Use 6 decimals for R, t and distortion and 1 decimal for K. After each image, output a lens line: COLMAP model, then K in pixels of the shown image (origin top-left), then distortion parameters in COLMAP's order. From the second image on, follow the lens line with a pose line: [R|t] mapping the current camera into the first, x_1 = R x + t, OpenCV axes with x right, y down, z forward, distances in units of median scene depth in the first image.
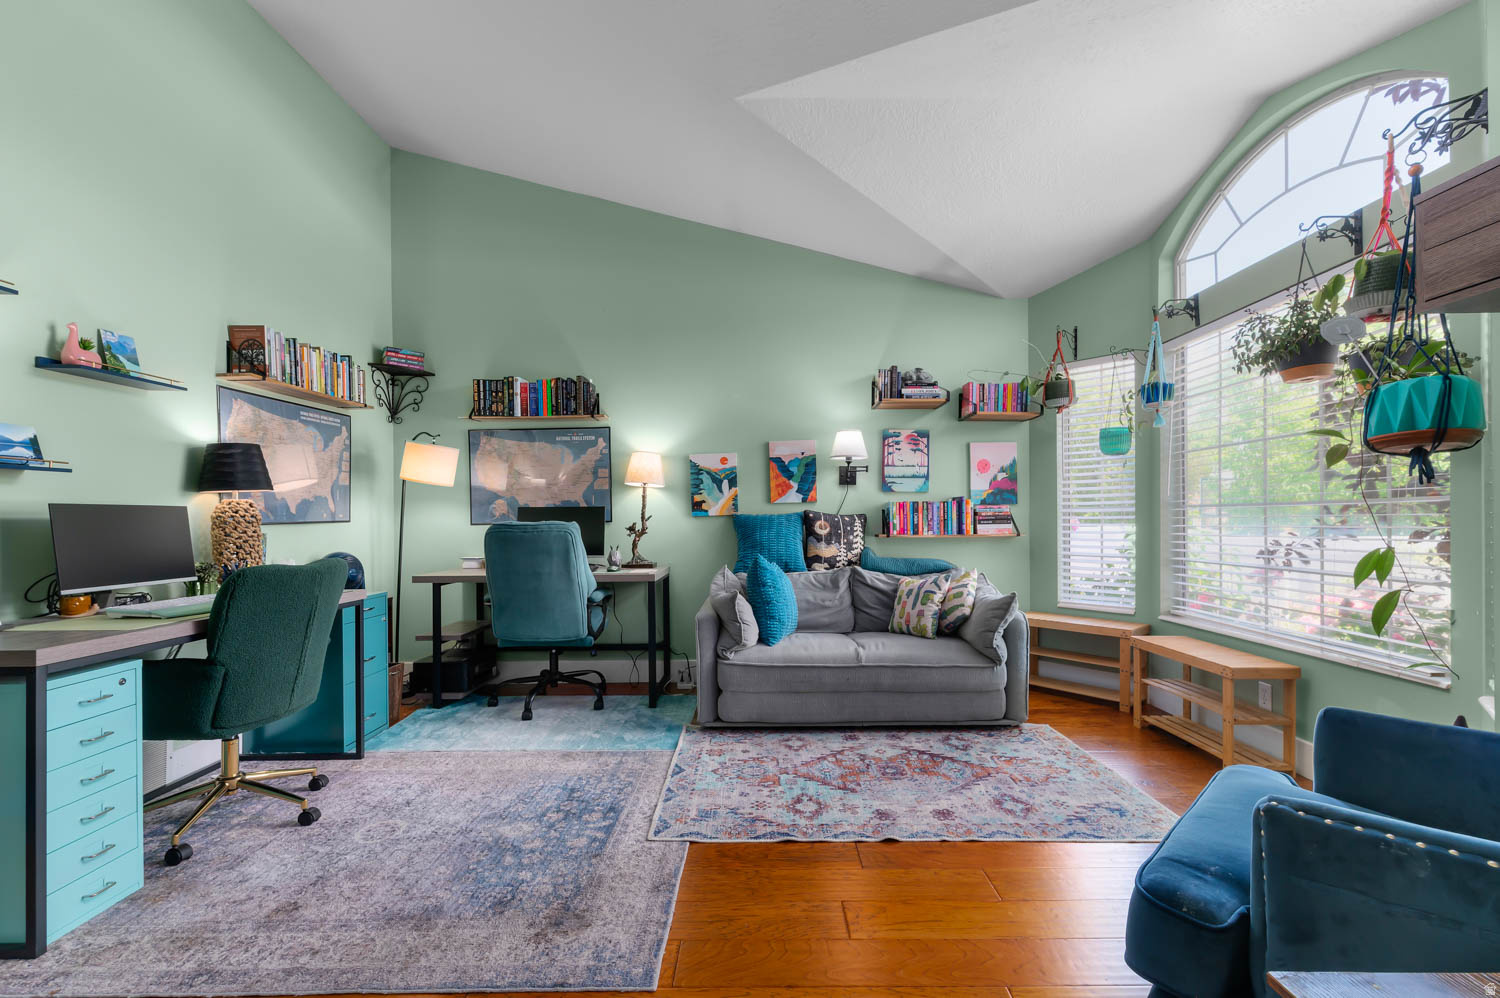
lens RADIAL K [[658.5, 0, 750.3], [0, 658.5, 512.4], [0, 0, 1]] dist [-0.004450, -0.000880]
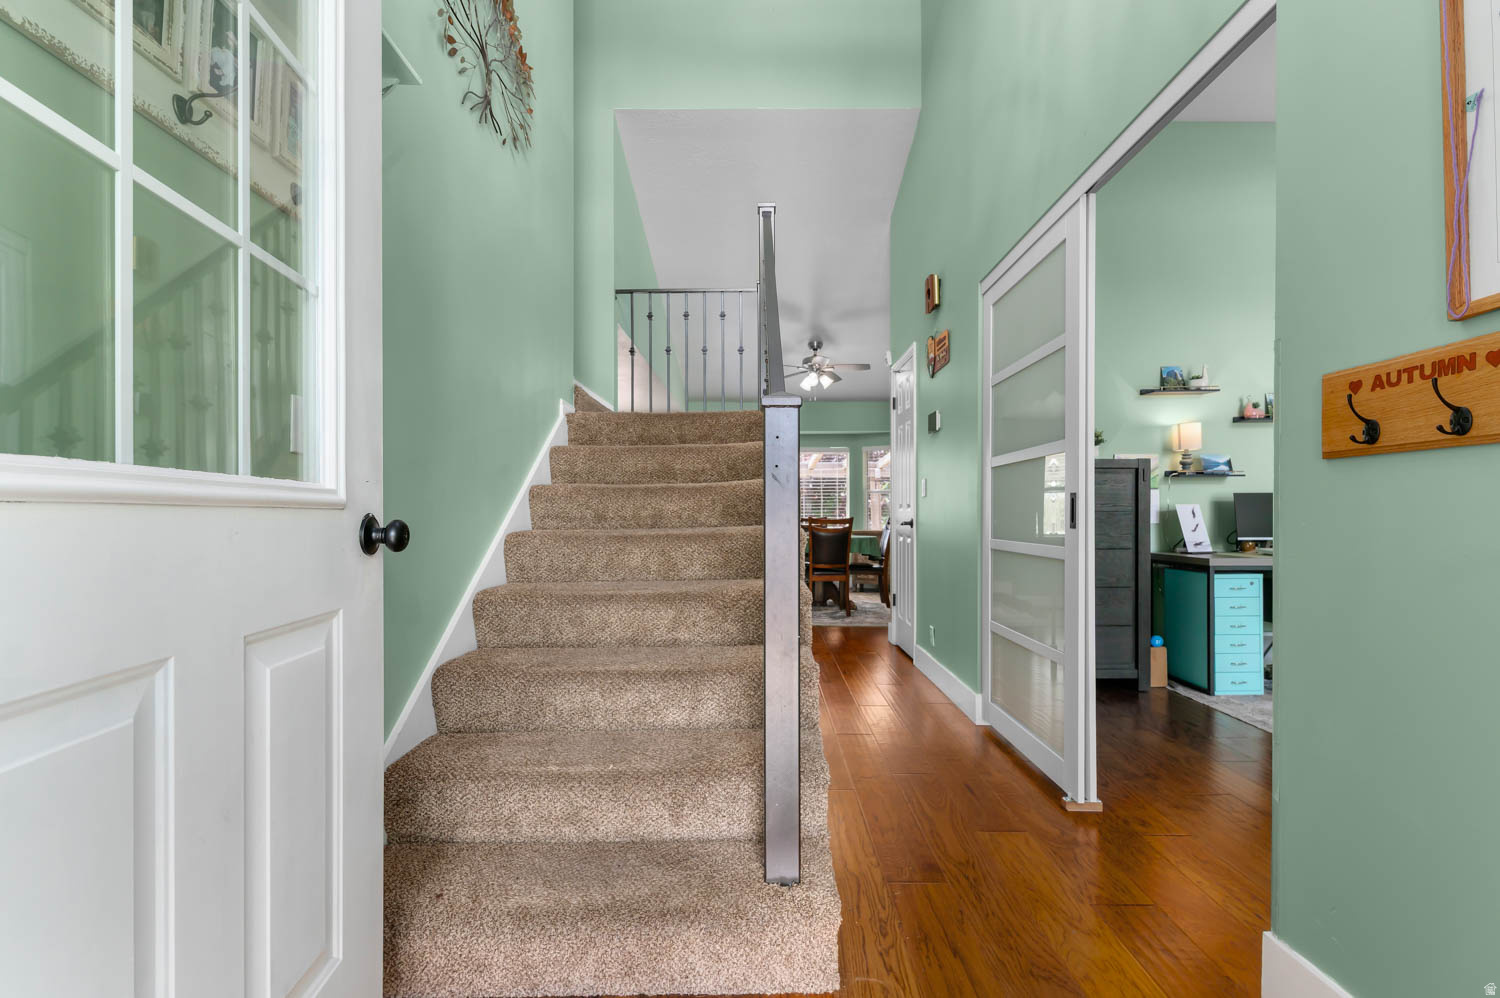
lens RADIAL K [[688.4, 0, 748.5], [0, 688.4, 509.2], [0, 0, 1]] dist [0.000039, 0.000156]
pose [[-0.015046, -0.001269, -0.999886, 1.009848], [0.008025, 0.999967, -0.001390, 0.025729], [0.999855, -0.008045, -0.015035, -0.422304]]
